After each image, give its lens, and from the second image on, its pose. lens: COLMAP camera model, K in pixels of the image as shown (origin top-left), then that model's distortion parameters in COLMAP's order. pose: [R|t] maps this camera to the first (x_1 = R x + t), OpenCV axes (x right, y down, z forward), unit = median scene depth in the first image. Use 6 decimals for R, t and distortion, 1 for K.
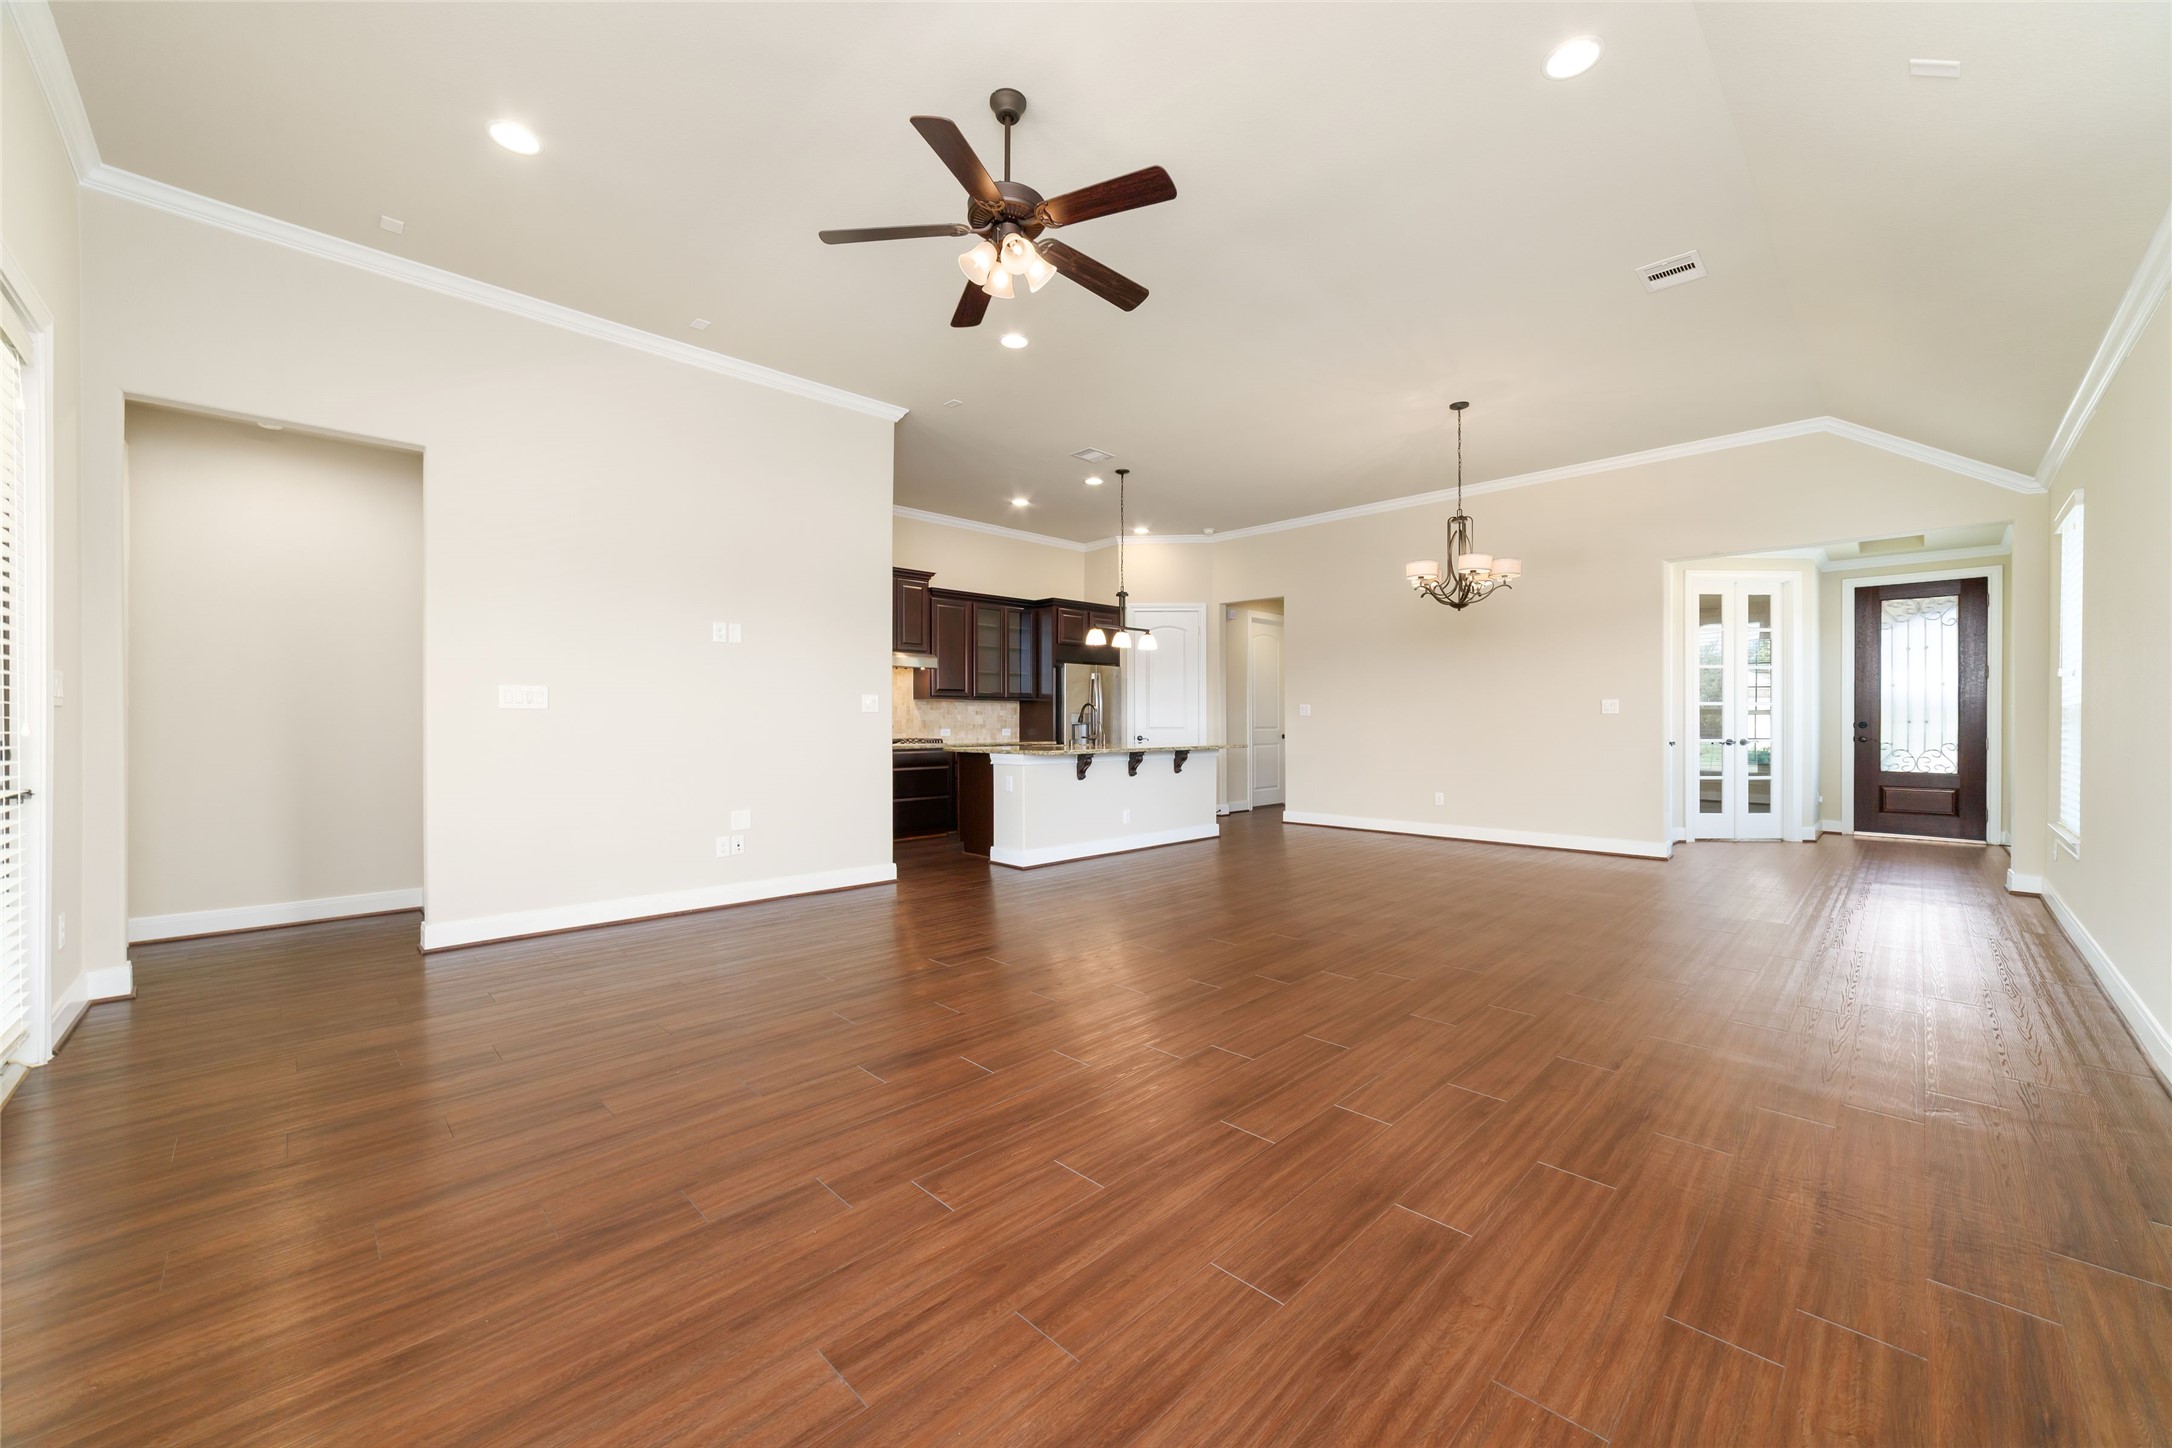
lens RADIAL K [[836.3, 0, 1086.0], [0, 836.3, 724.0], [0, 0, 1]] dist [-0.016164, 0.008540]
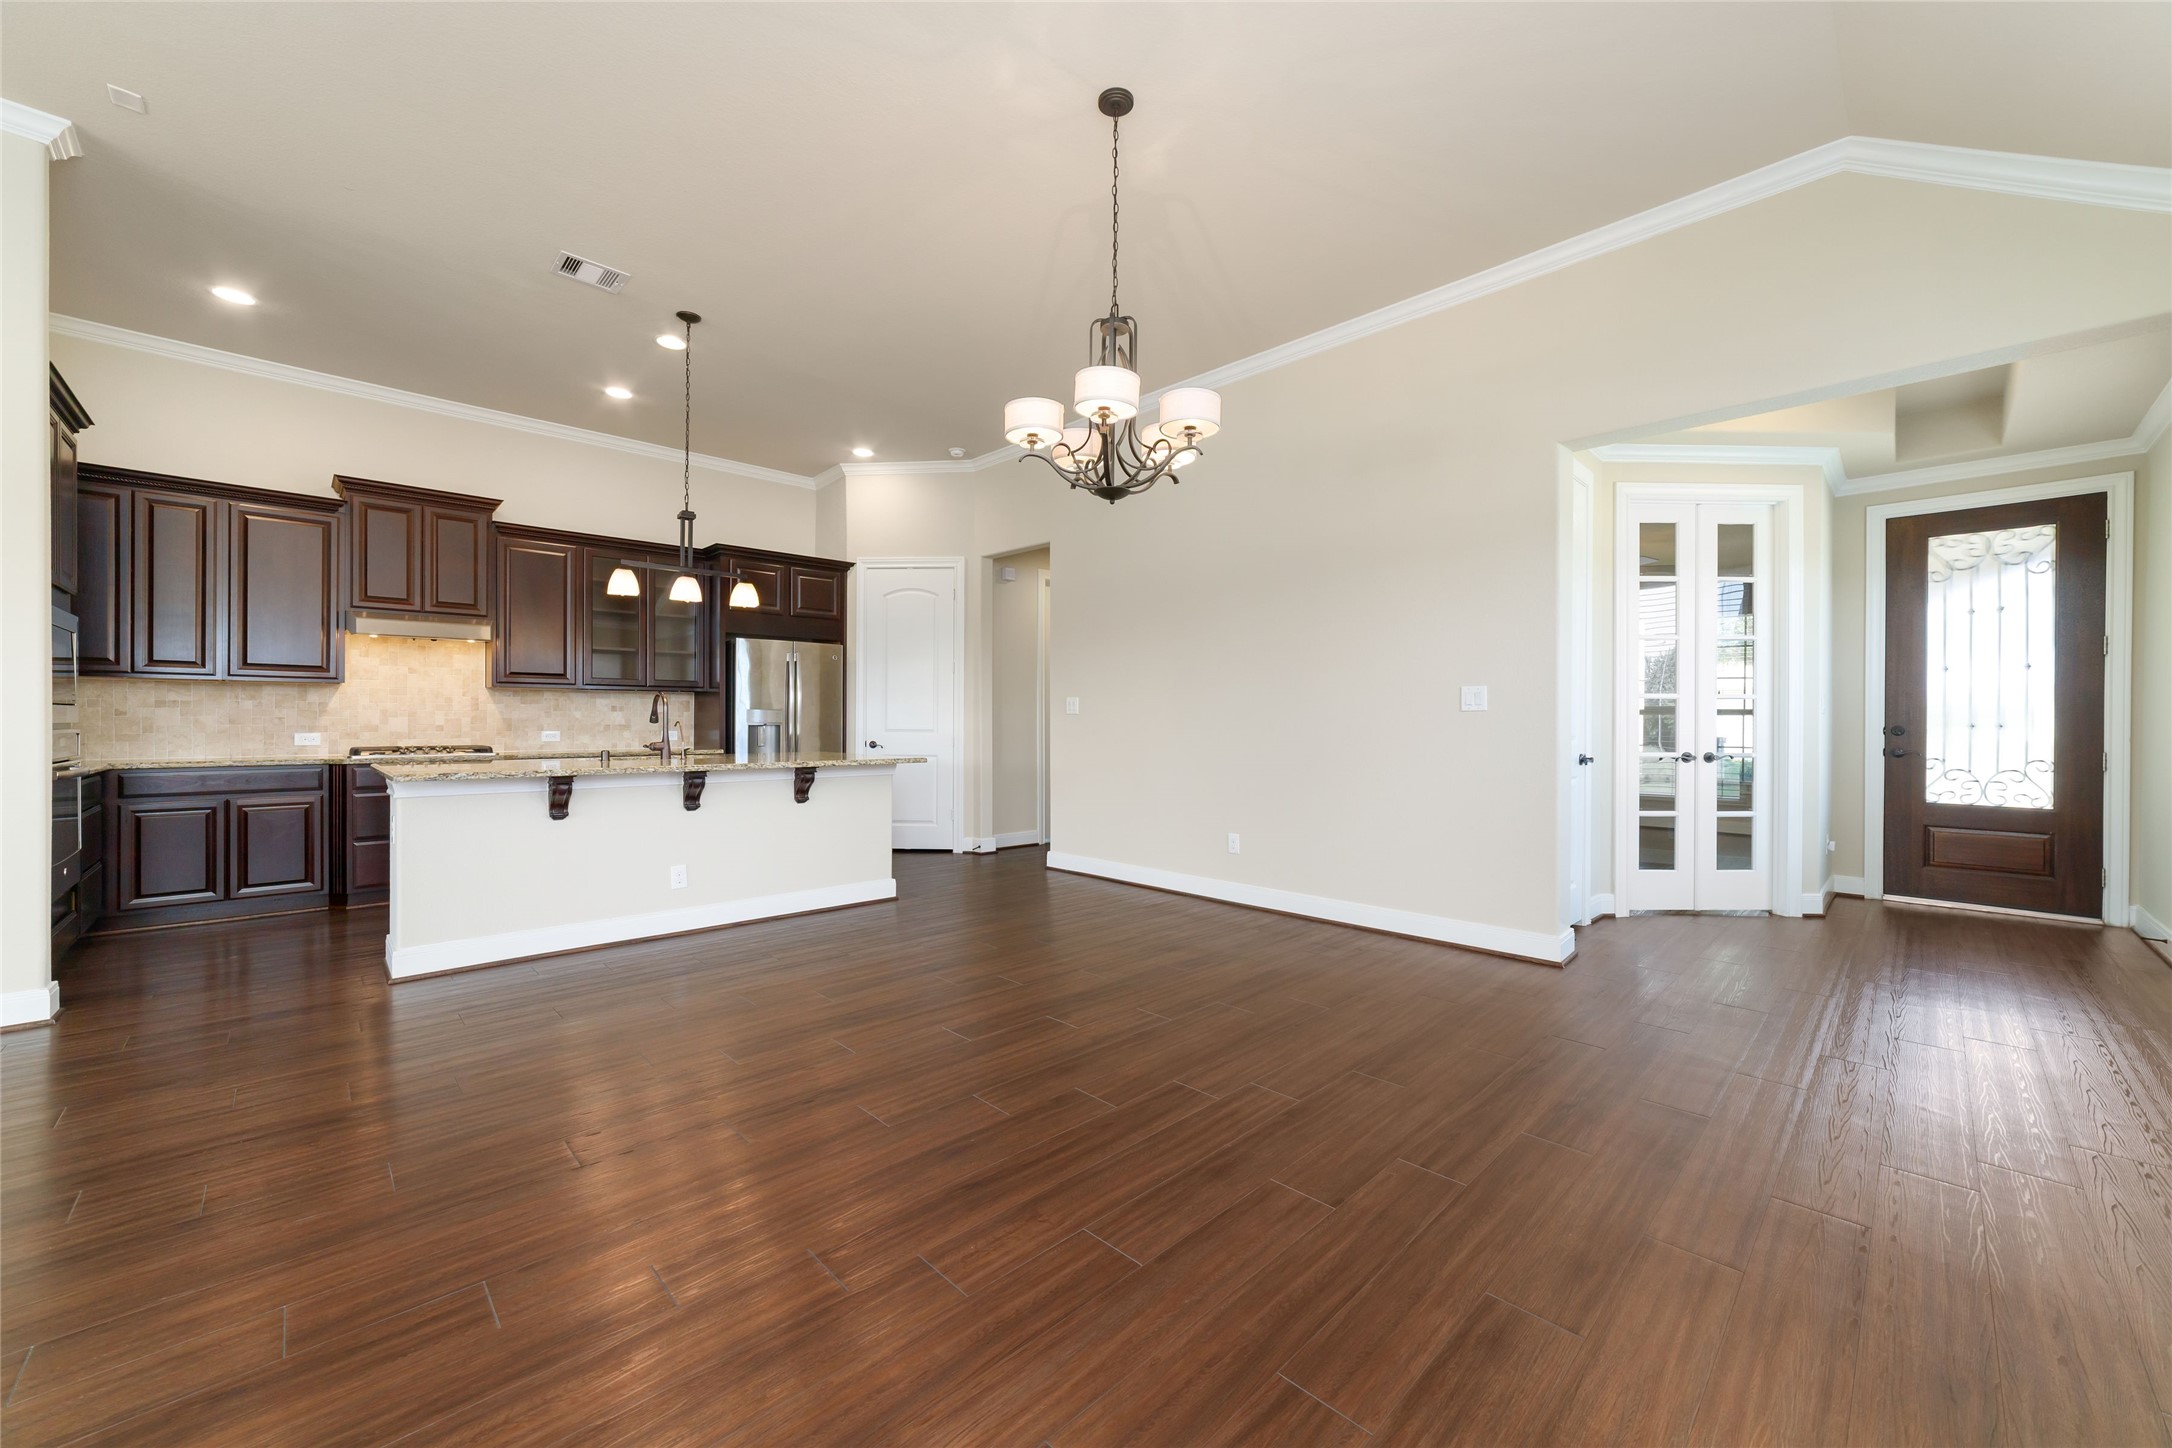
lens RADIAL K [[836.3, 0, 1086.0], [0, 836.3, 724.0], [0, 0, 1]] dist [-0.016164, 0.008540]
pose [[0.999962, 0.003484, -0.008006, 0.315295], [-0.003502, 0.999991, -0.002229, -0.000290], [0.007998, 0.002257, 0.999965, 0.356064]]
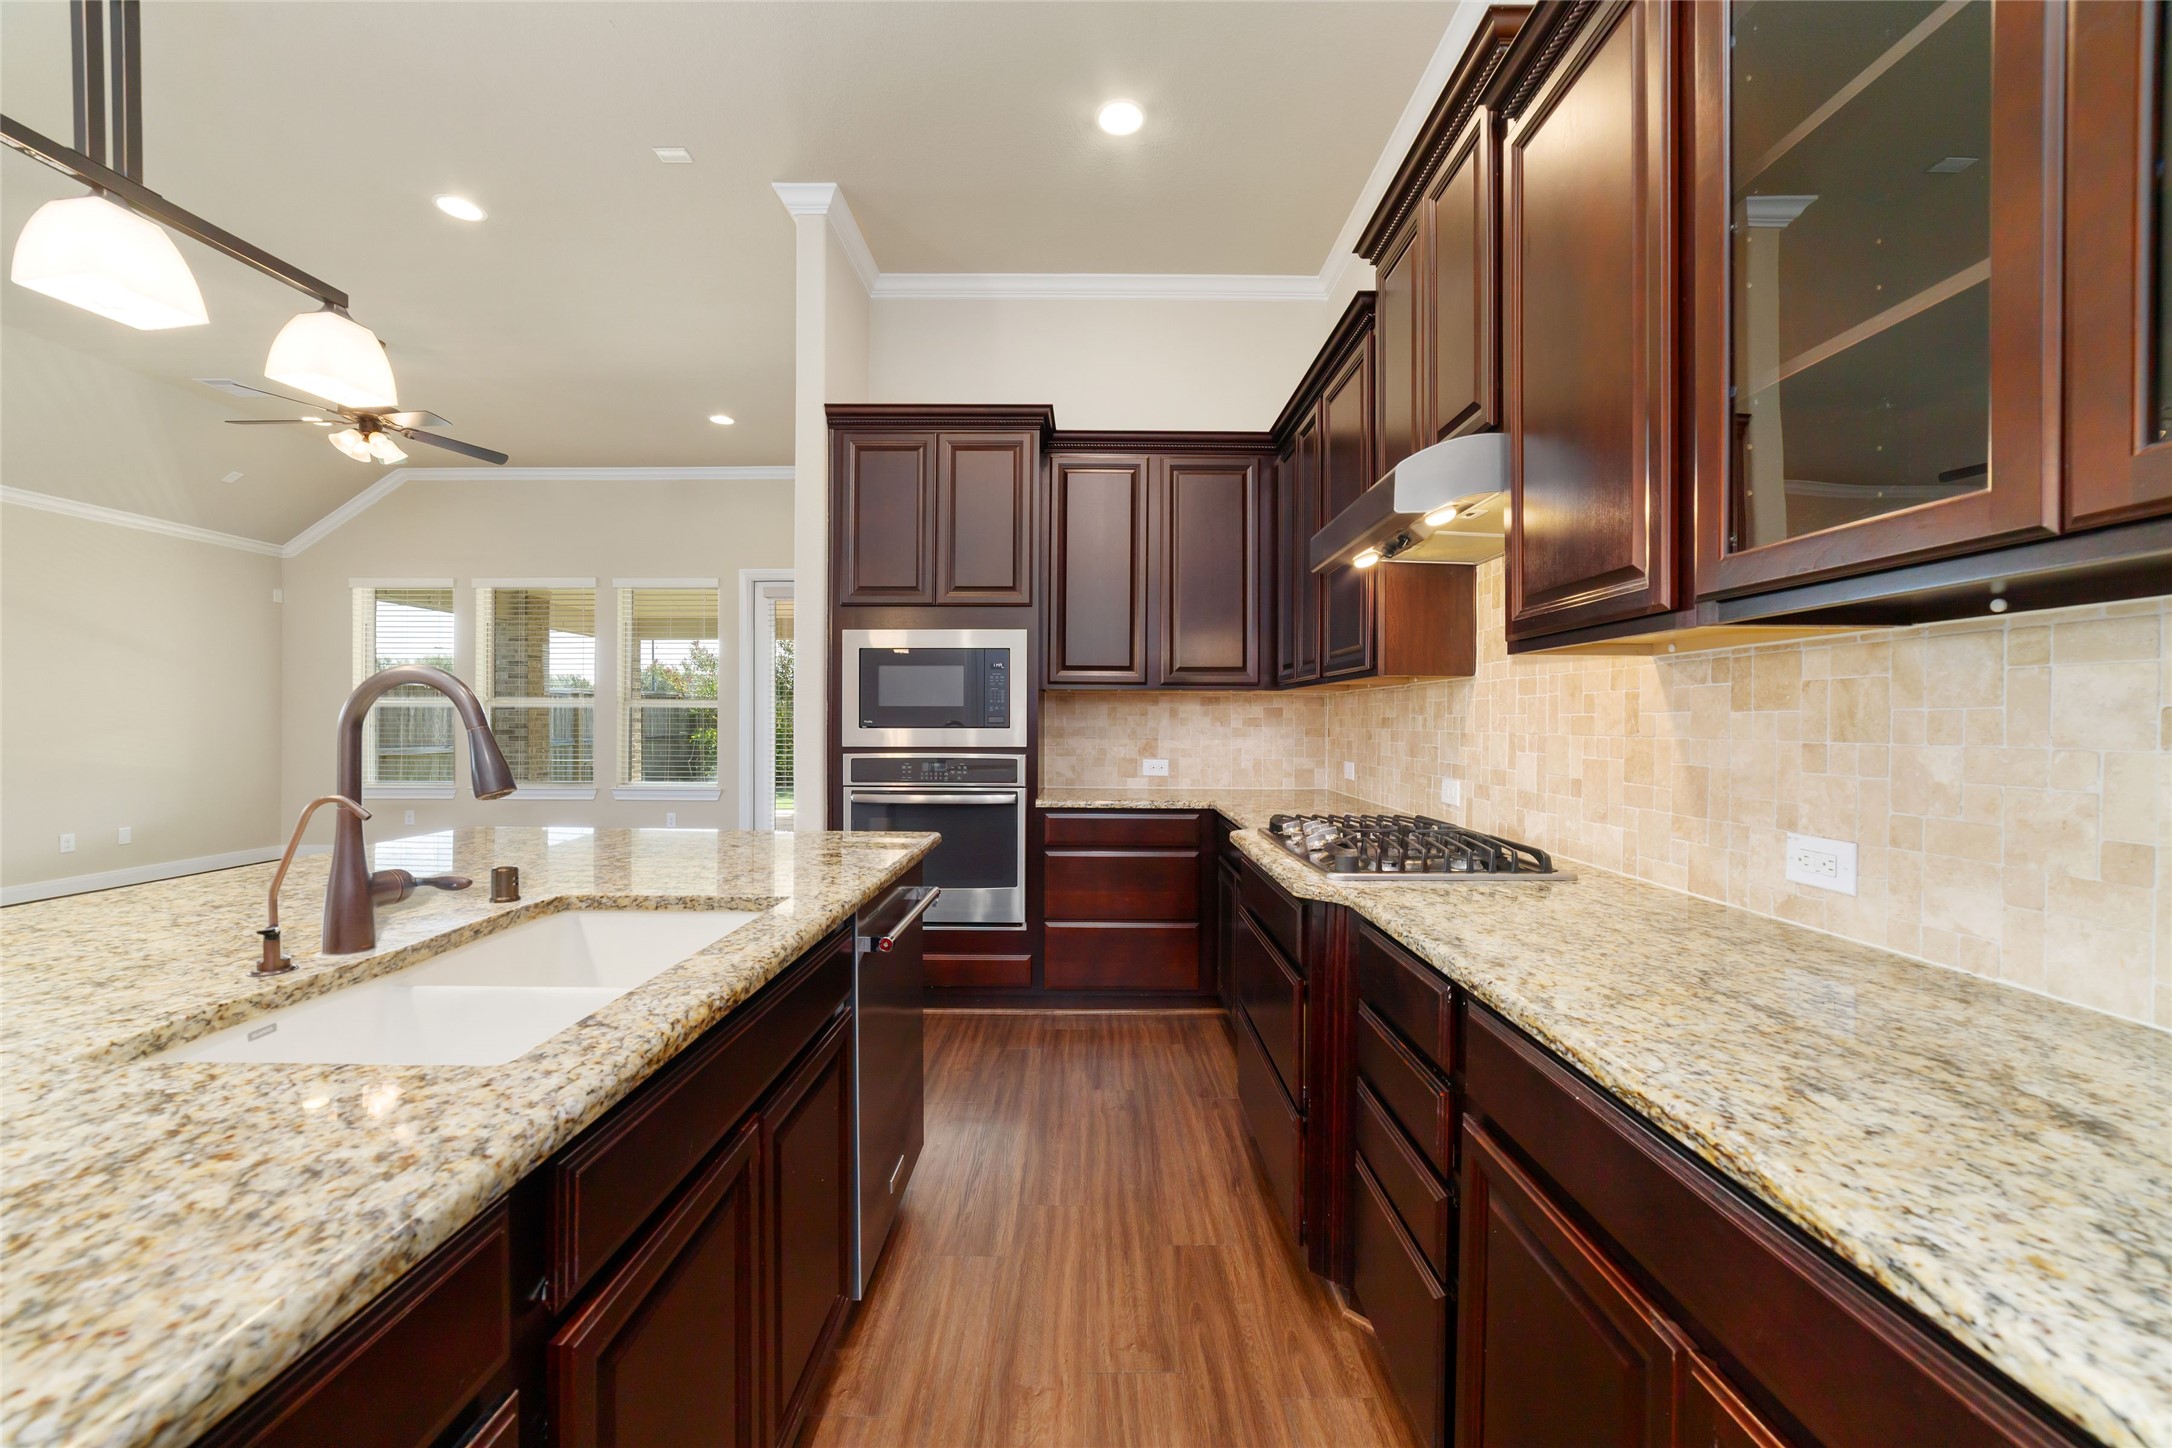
lens RADIAL K [[835.5, 0, 1082.3], [0, 835.5, 720.7], [0, 0, 1]] dist [-0.015688, 0.000063]
pose [[-0.702572, -0.000577, -0.711612, 0.025121], [-0.006565, 0.999962, 0.005671, -0.016292], [0.711582, 0.008656, -0.702550, 1.137759]]
